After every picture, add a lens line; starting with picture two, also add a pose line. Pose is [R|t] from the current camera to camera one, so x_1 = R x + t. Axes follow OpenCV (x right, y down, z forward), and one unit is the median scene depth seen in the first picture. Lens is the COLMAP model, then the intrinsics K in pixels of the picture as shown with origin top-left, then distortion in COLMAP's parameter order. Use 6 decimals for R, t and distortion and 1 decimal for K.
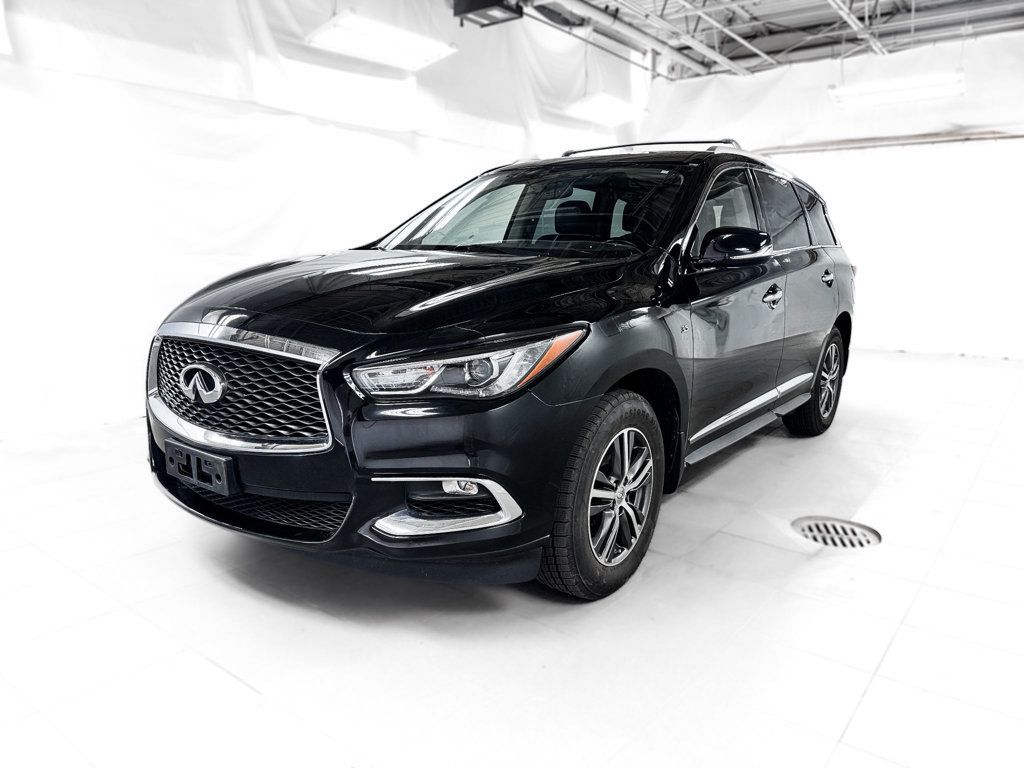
lens RADIAL K [[733.7, 0, 507.2], [0, 733.7, 384.7], [0, 0, 1]] dist [0.009447, -0.031922]
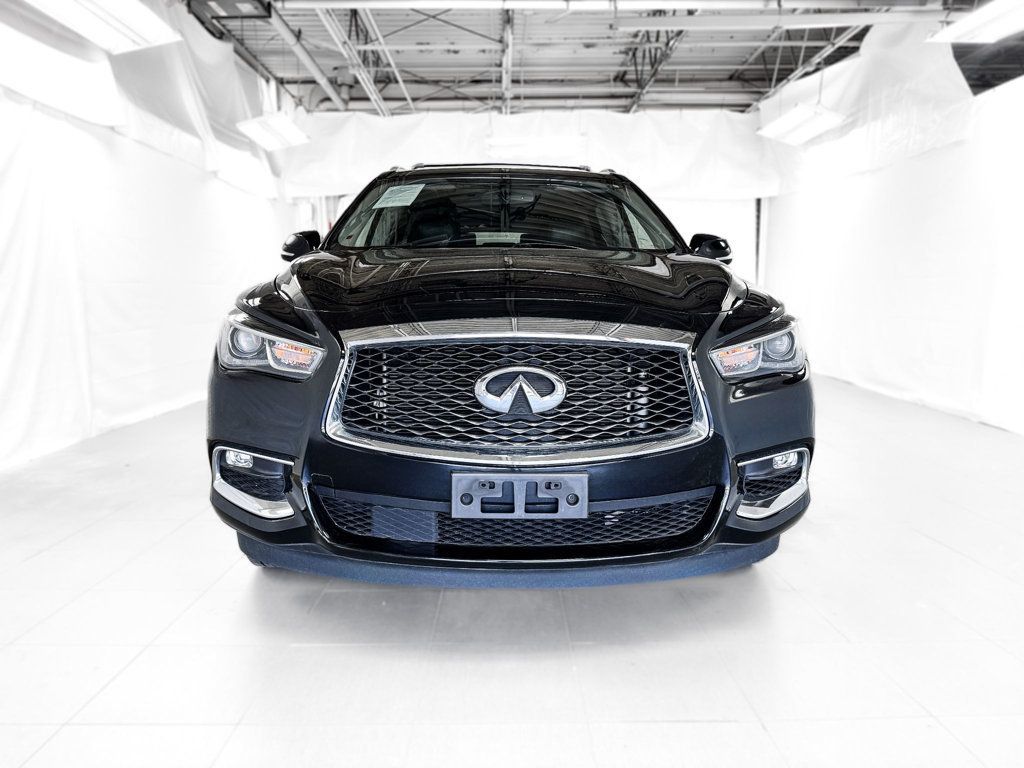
lens RADIAL K [[733.7, 0, 507.2], [0, 733.7, 384.7], [0, 0, 1]] dist [0.009447, -0.031922]
pose [[0.782753, -0.086419, 0.616303, -0.286538], [0.122782, 0.992291, -0.016802, 0.001247], [-0.610100, 0.088823, 0.787330, 0.121191]]
